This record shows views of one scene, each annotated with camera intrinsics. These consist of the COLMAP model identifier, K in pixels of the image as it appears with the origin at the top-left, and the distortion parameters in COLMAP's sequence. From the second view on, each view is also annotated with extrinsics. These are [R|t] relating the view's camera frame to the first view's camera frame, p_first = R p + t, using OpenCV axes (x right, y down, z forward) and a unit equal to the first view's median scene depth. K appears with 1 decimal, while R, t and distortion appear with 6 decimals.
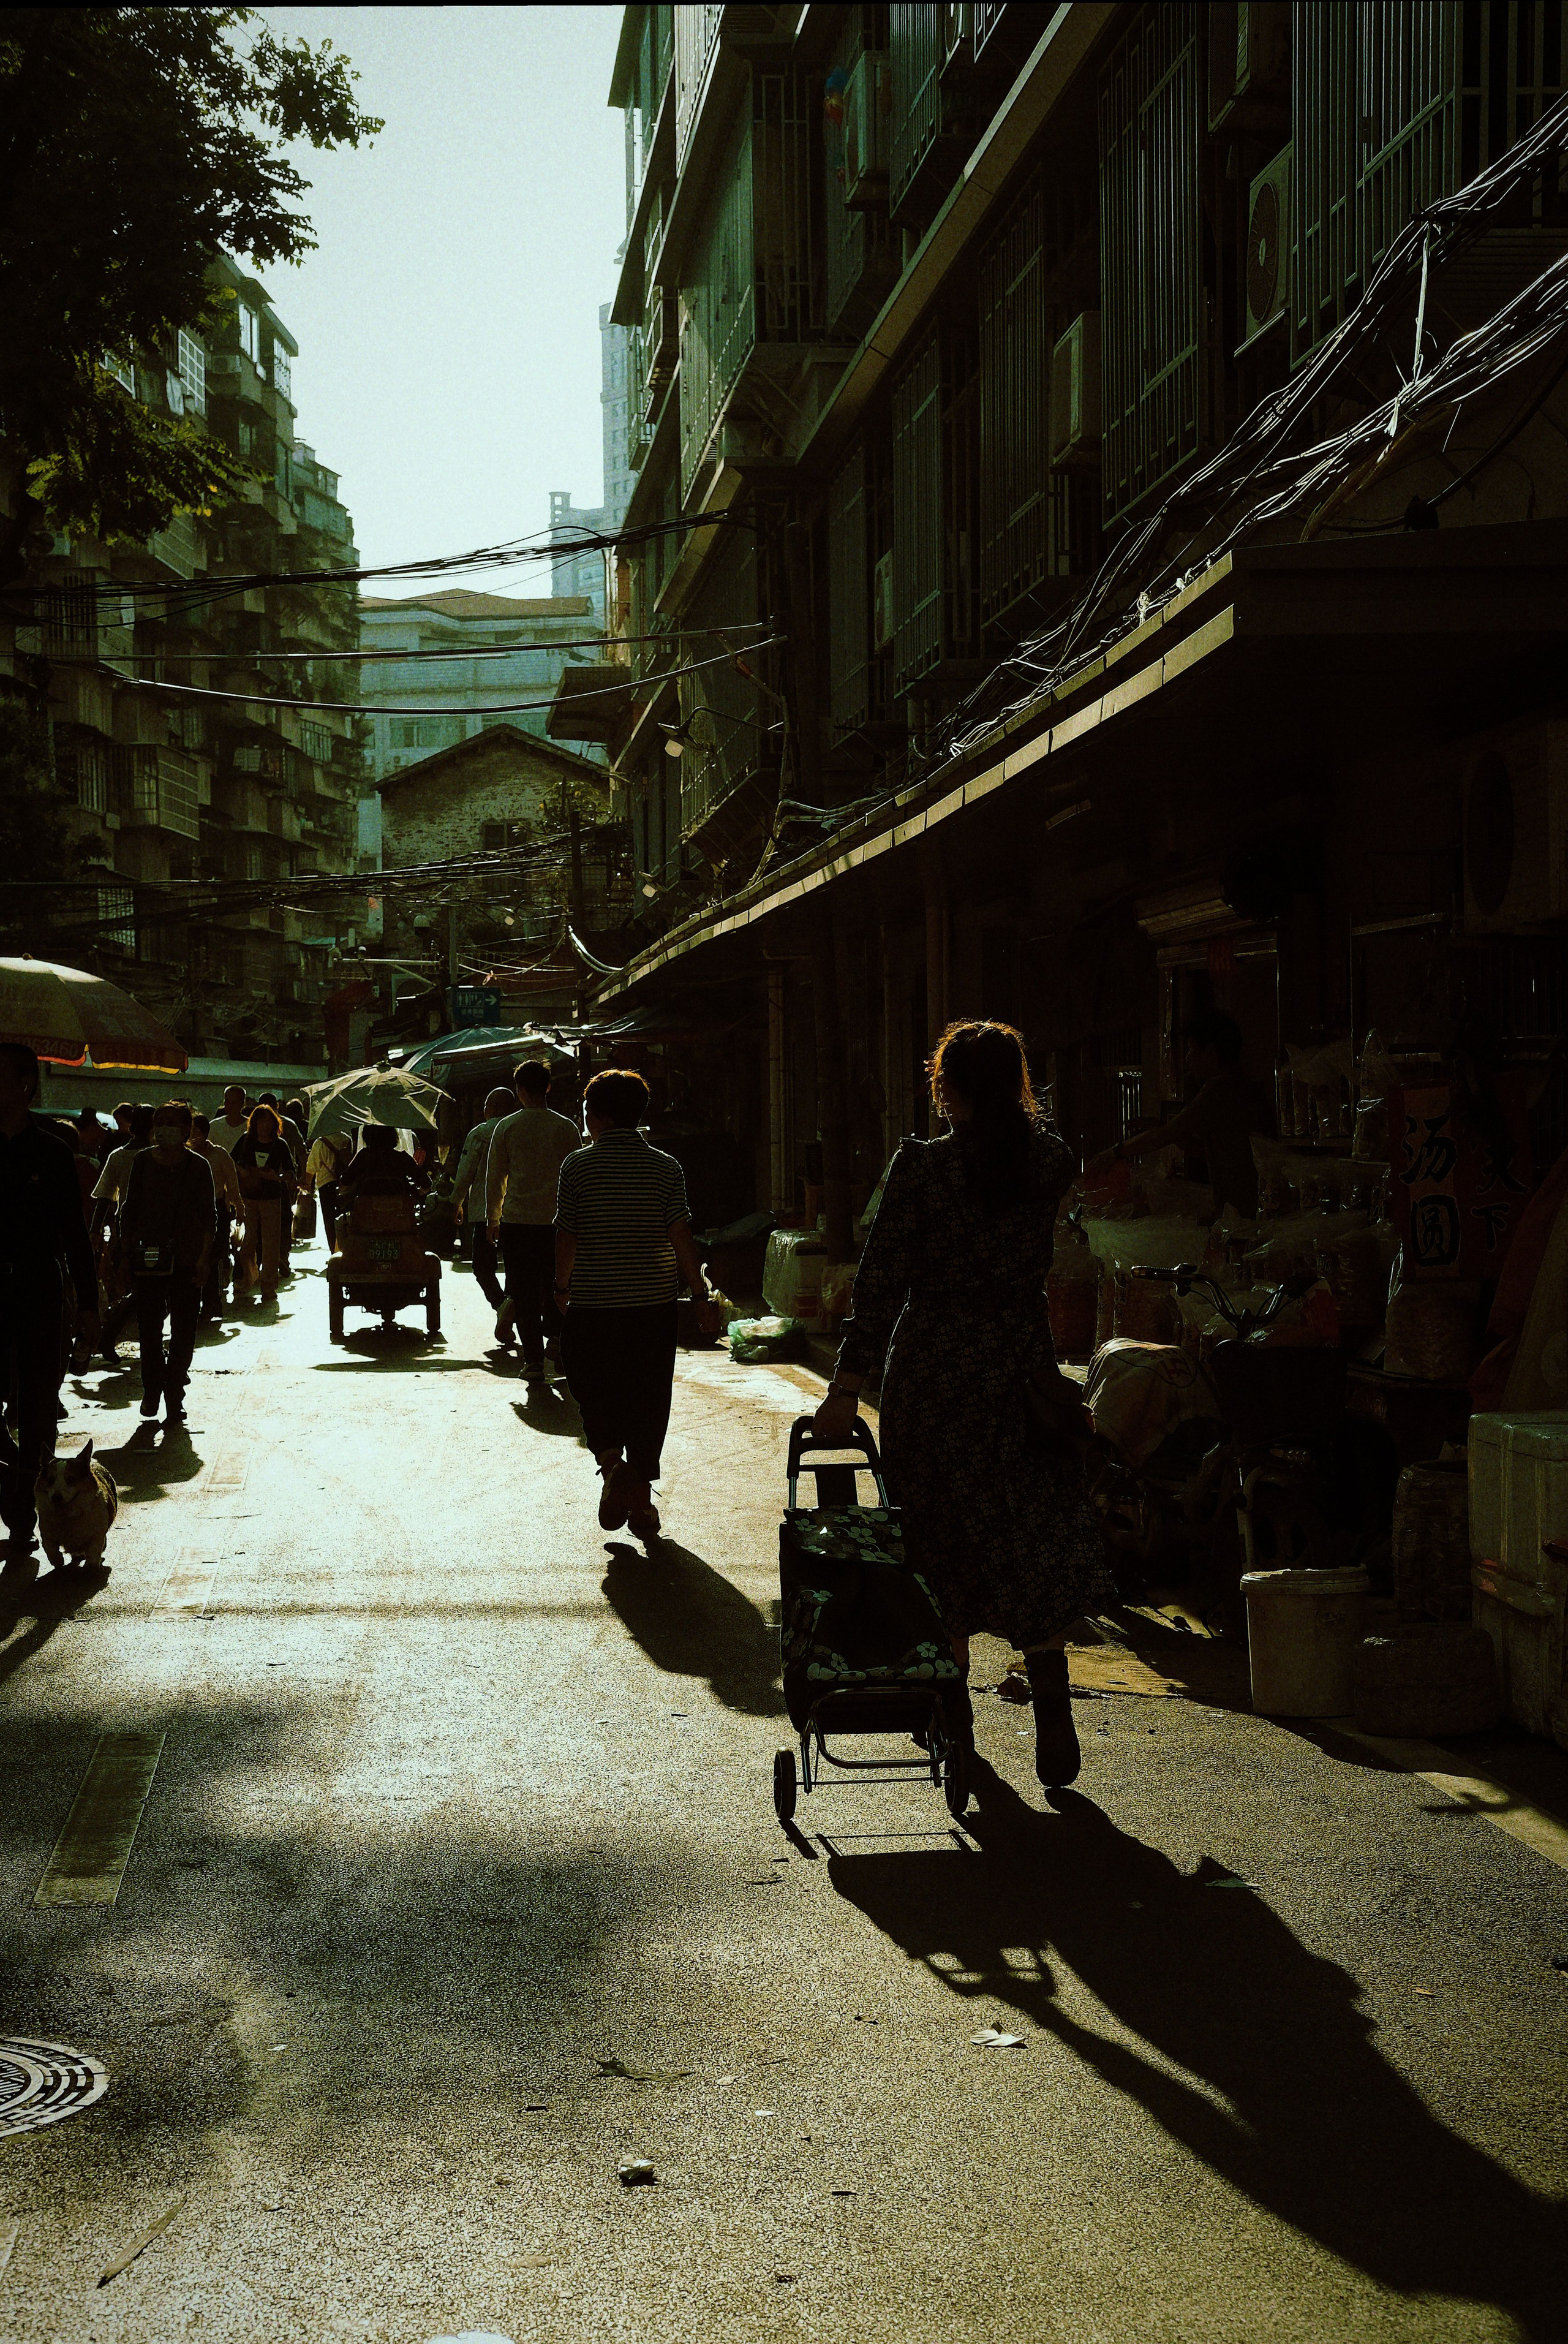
lens RADIAL K [[3718.8, 0, 876.9], [0, 3718.8, 1176.1], [0, 0, 1]] dist [0.003657, -0.004910]
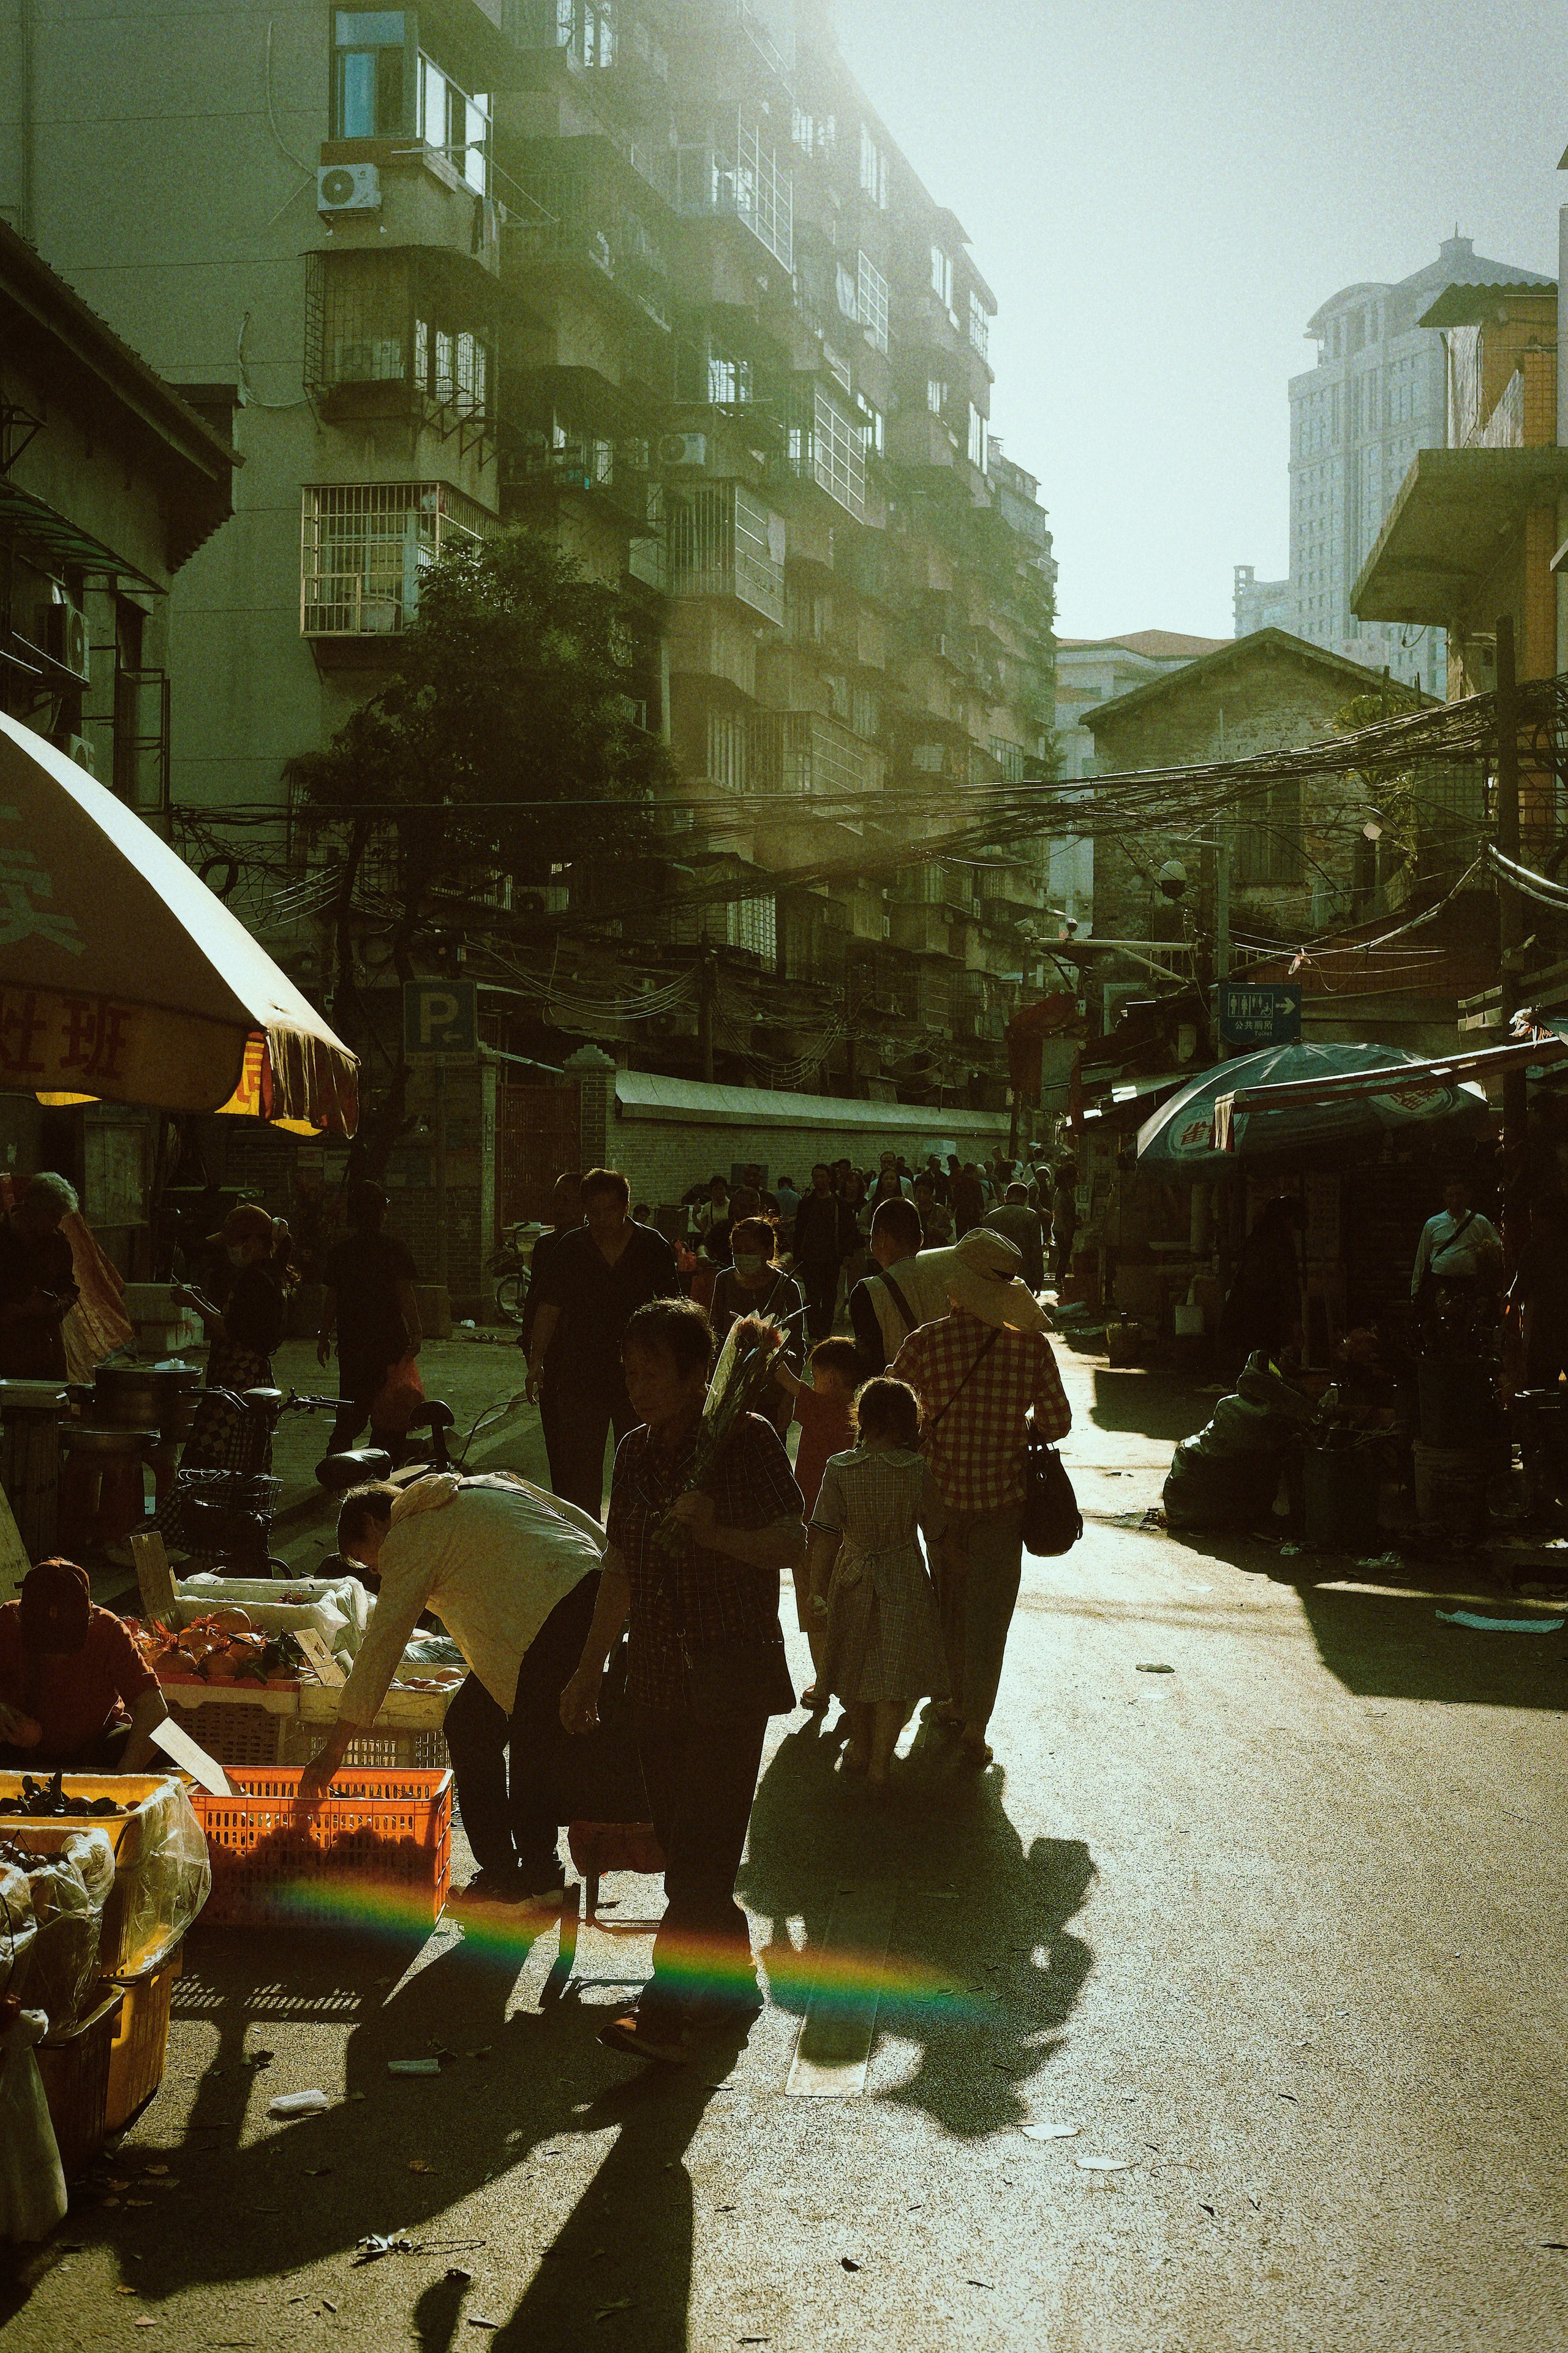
lens RADIAL K [[3733.3, 0, 877.3], [0, 3733.3, 1180.7], [0, 0, 1]] dist [0.003657, -0.004910]
pose [[0.983224, 0.021077, -0.181179, -0.022941], [-0.023349, 0.999673, -0.010416, -0.004567], [0.180901, 0.014472, 0.983395, 0.155922]]
